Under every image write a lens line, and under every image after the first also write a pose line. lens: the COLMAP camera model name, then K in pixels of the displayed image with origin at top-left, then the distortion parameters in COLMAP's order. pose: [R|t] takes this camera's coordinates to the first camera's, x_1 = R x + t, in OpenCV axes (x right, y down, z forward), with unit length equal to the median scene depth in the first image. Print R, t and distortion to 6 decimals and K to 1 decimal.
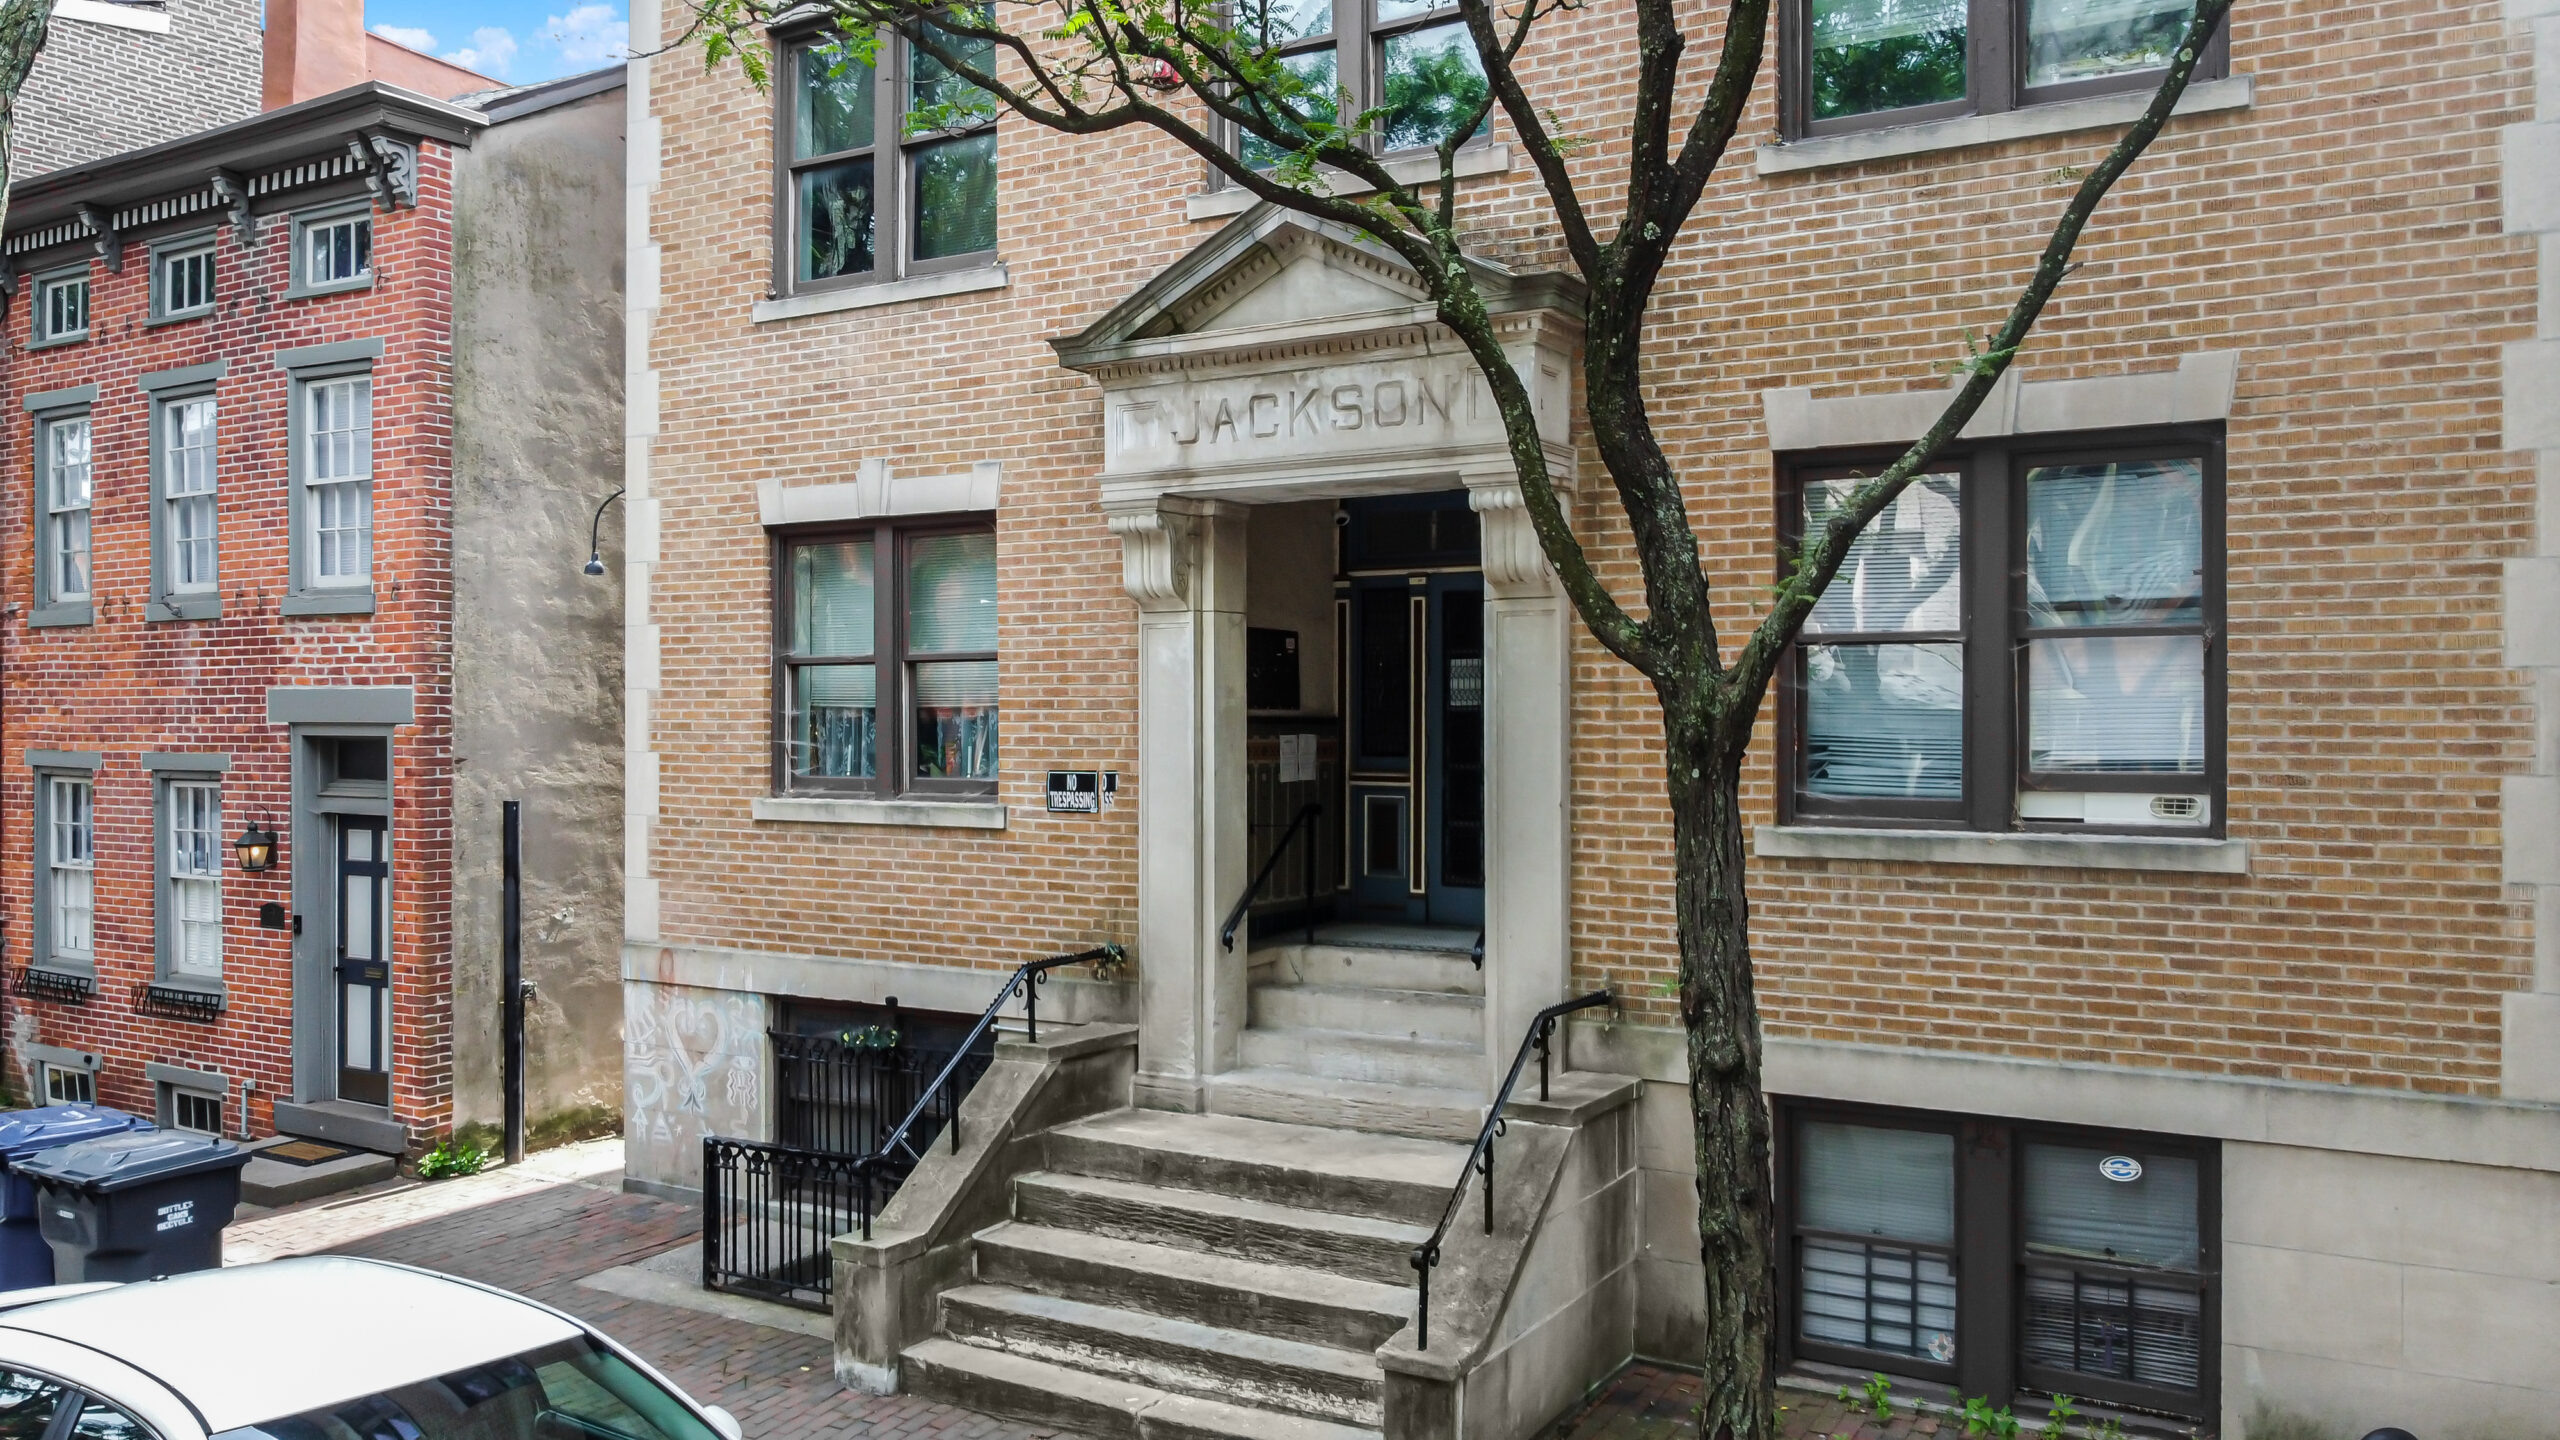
lens RADIAL K [[1954.9, 0, 1269.6], [0, 1954.9, 724.6], [0, 0, 1]] dist [-0.011762, -0.000958]
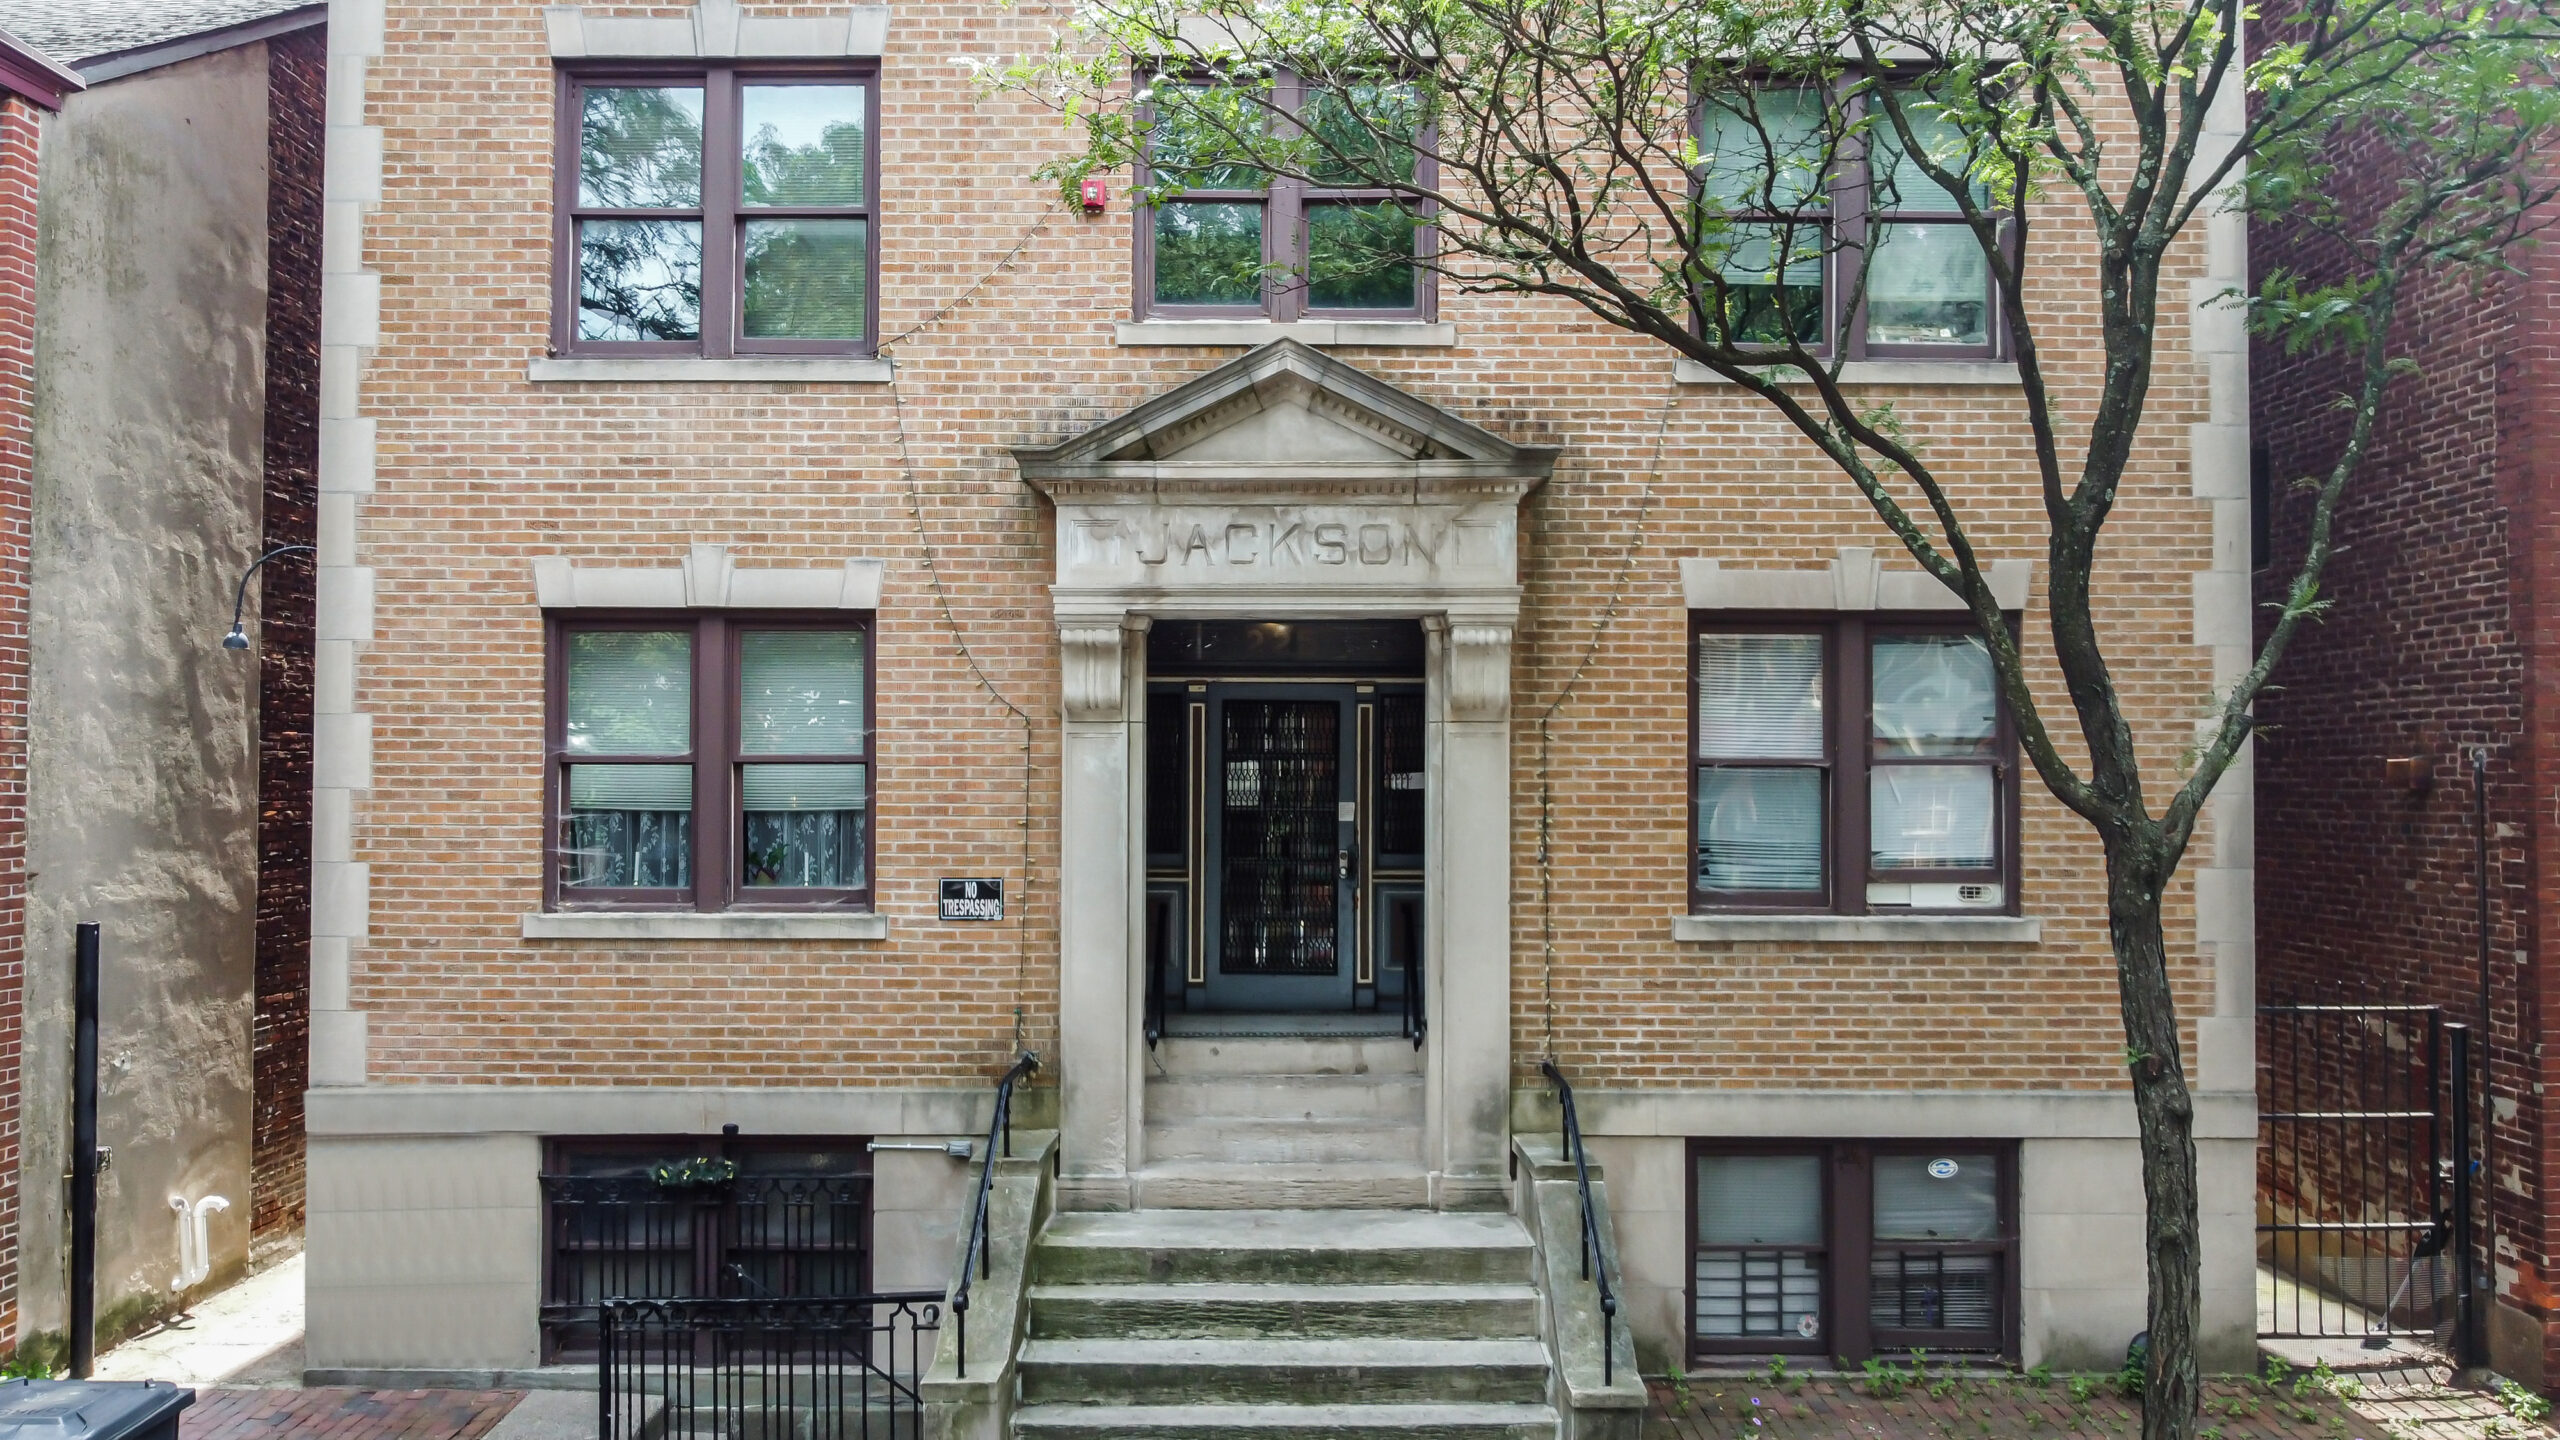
lens RADIAL K [[1954.9, 0, 1269.6], [0, 1954.9, 724.6], [0, 0, 1]] dist [-0.011762, -0.000958]
pose [[0.856350, 0.015176, 0.516173, -0.531357], [-0.001336, 0.999630, -0.027173, -0.030144], [-0.516394, 0.022580, 0.856053, 0.079782]]
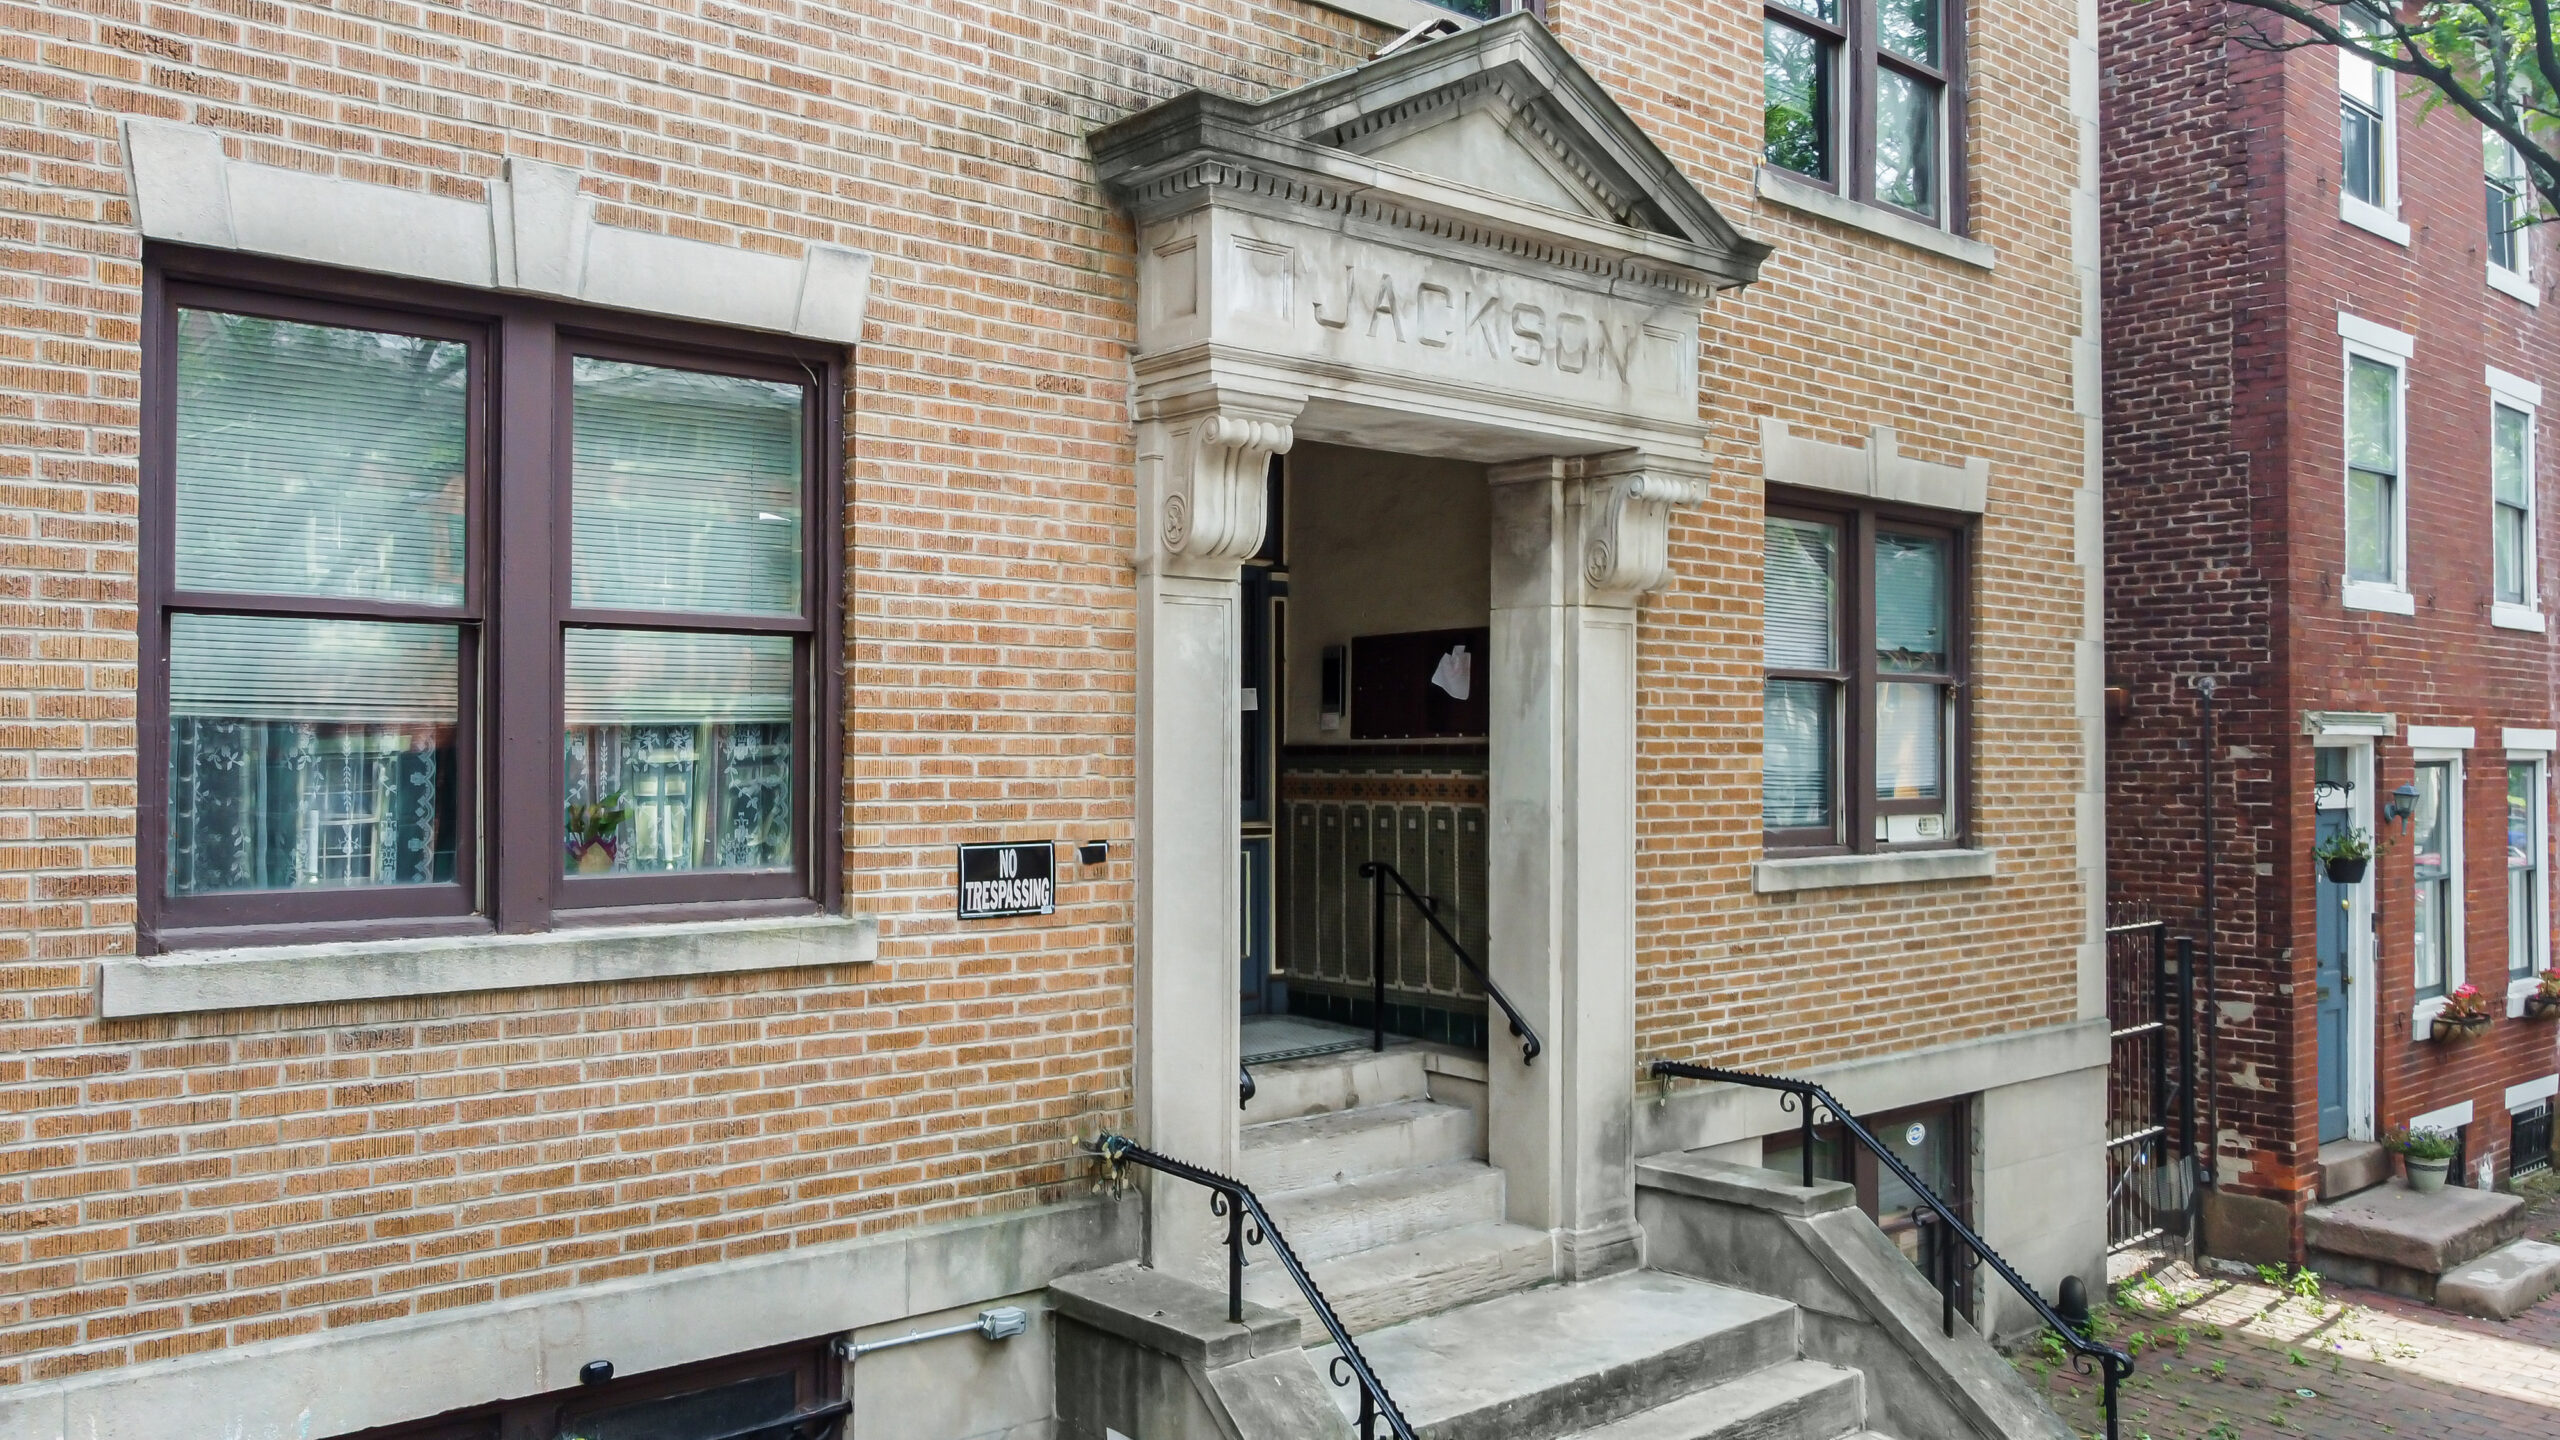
lens RADIAL K [[1954.9, 0, 1269.6], [0, 1954.9, 724.6], [0, 0, 1]] dist [-0.011762, -0.000958]
pose [[0.315039, 0.014410, 0.948969, -0.670153], [0.001257, 0.999878, -0.015601, -0.001500], [-0.949078, 0.006108, 0.314983, 0.825771]]
